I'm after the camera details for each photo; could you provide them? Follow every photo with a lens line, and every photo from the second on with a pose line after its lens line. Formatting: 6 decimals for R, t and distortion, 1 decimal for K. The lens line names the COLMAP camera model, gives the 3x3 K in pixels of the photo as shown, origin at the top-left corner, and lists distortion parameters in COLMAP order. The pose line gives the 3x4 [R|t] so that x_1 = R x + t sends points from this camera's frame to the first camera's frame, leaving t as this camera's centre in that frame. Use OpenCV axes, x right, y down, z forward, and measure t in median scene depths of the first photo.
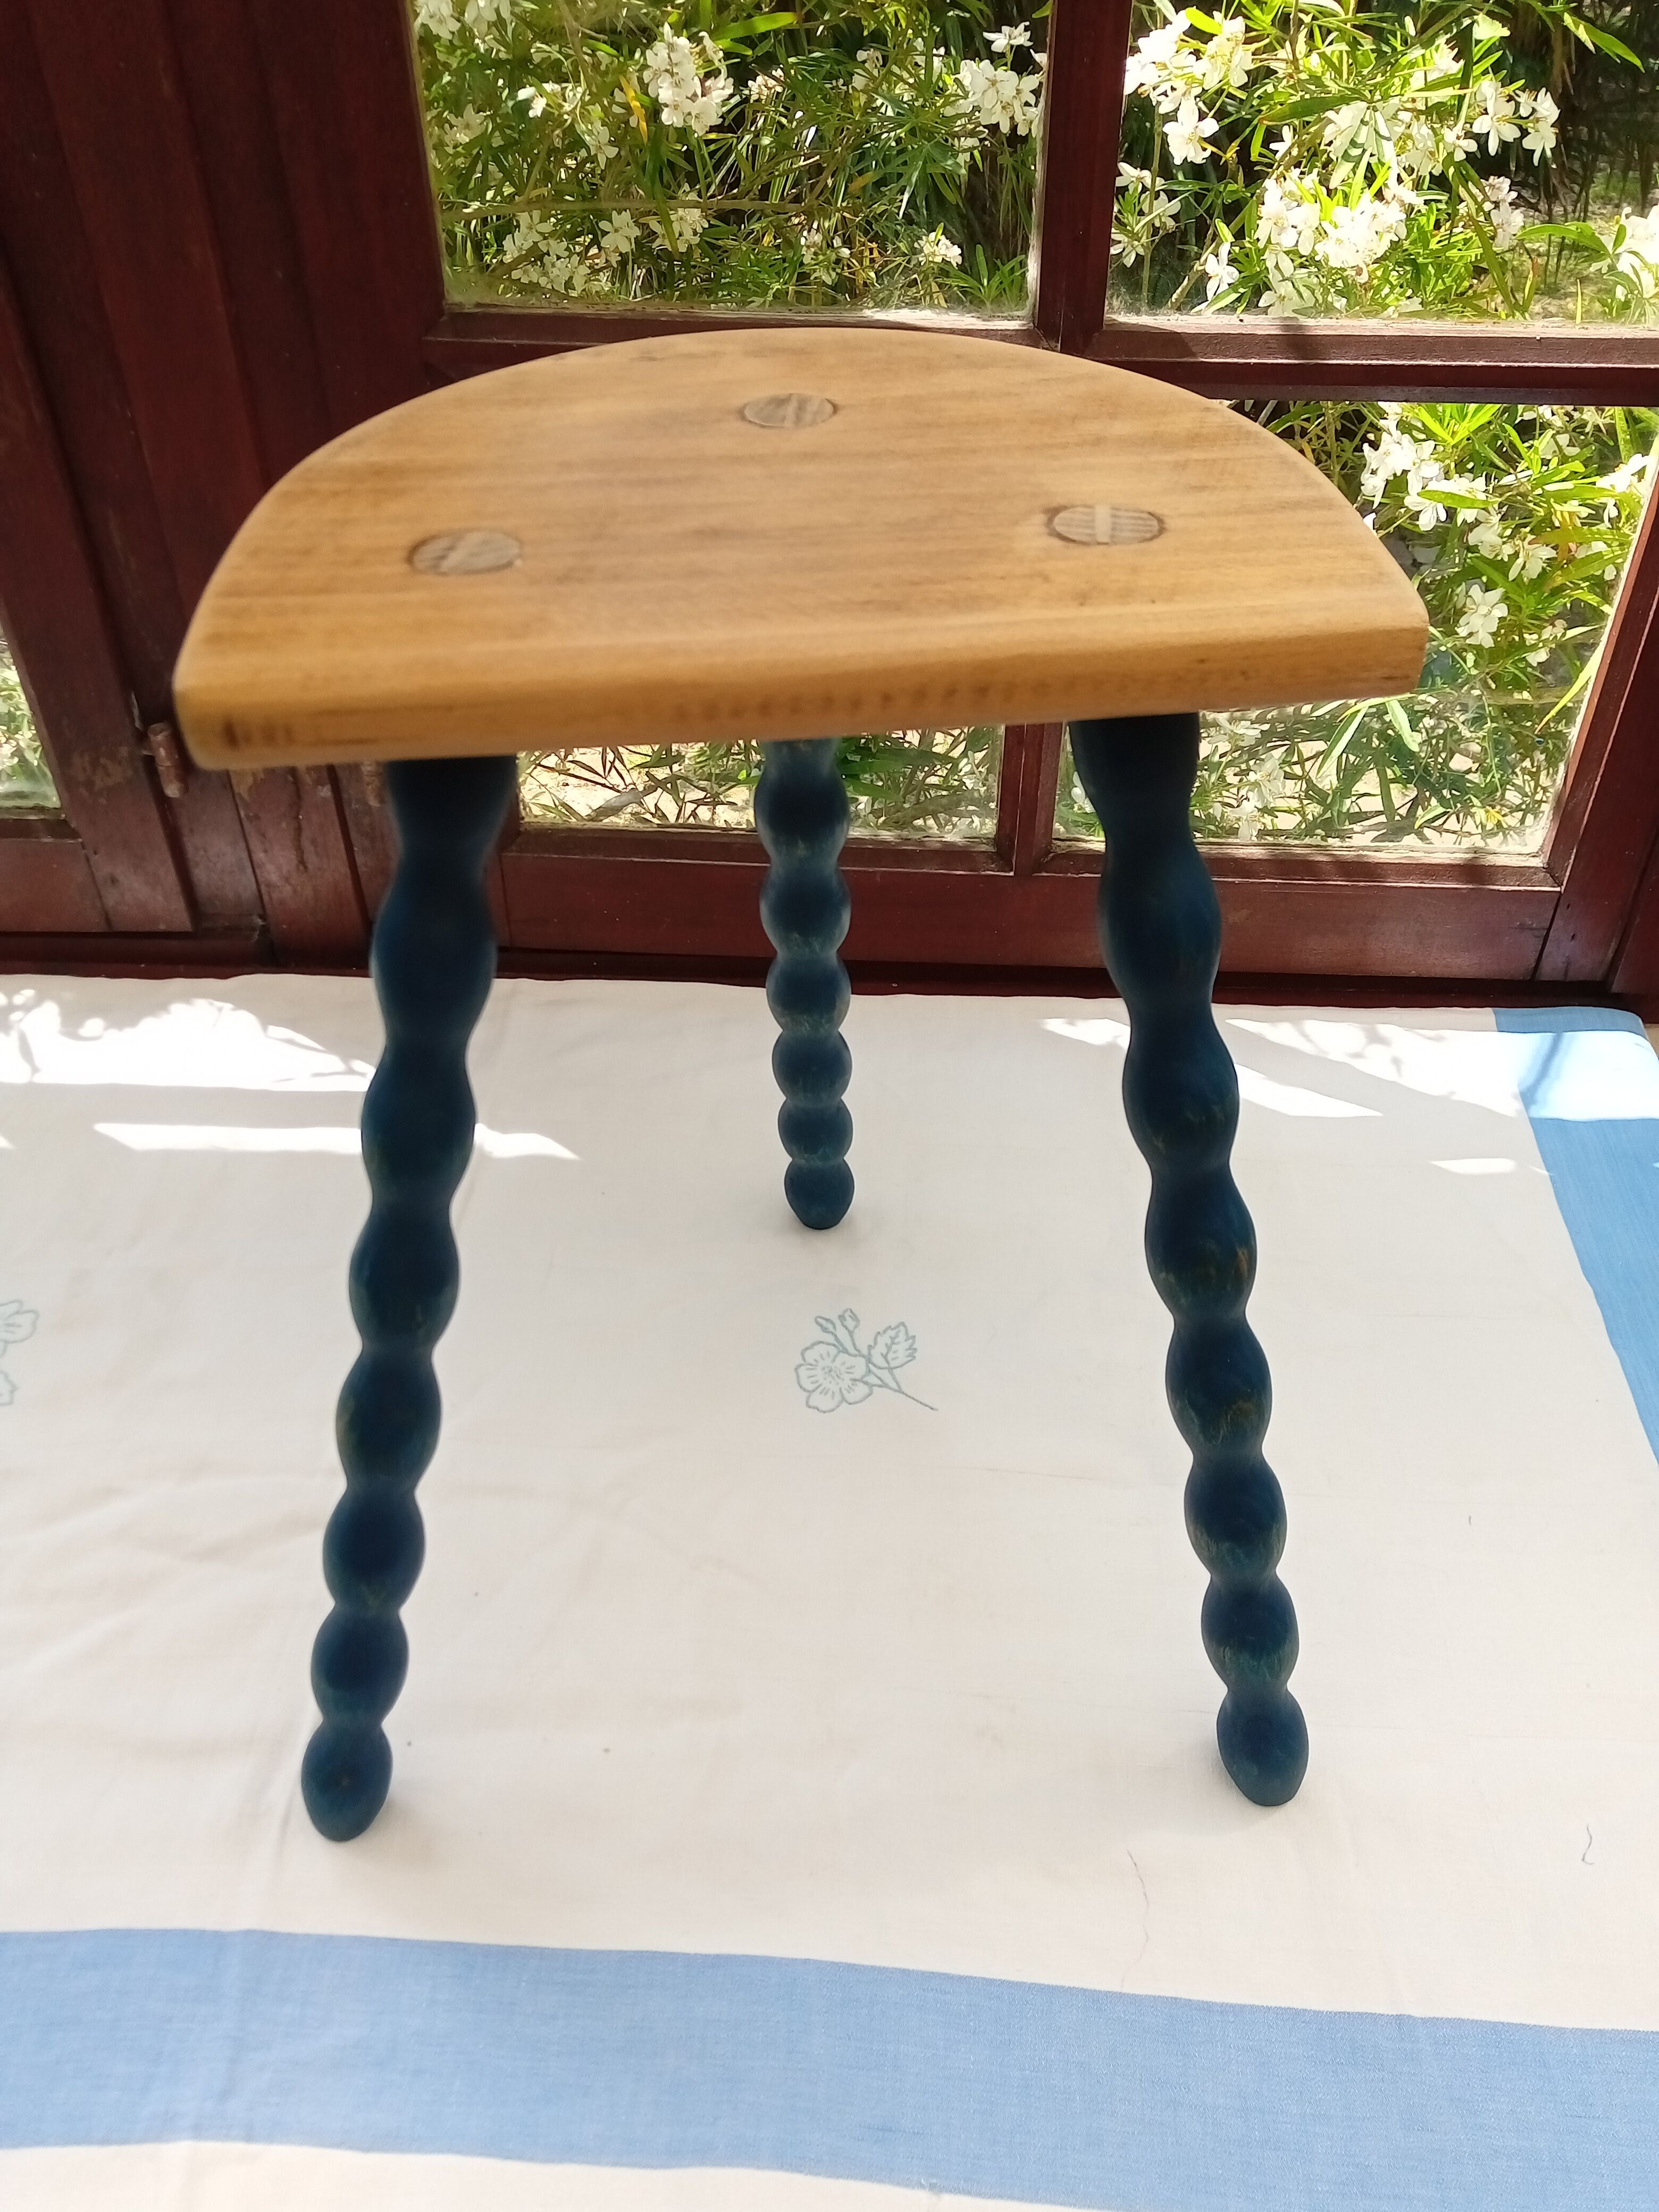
lens RADIAL K [[1685.4, 0, 829.5], [0, 1685.4, 1106.0], [0, 0, 1]] dist [0.016829, -0.058200]
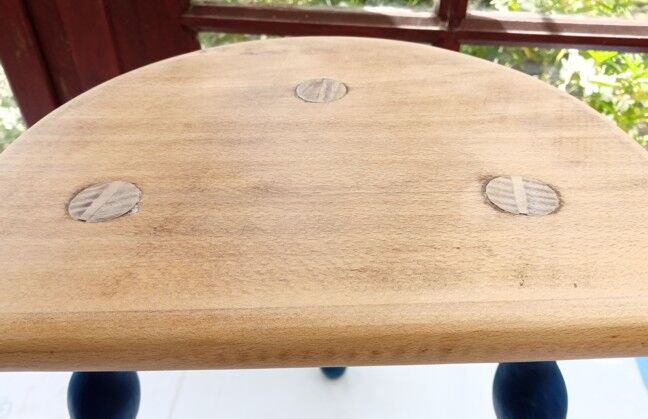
lens RADIAL K [[590.0, 0, 324.0], [0, 590.0, 209.5], [0, 0, 1]] dist [0.078063, -0.345652]
pose [[0.998858, 0.029594, -0.037497, 0.005472], [-0.032637, 0.995990, -0.083303, -0.220216], [0.034882, 0.084431, 0.995819, 0.364444]]
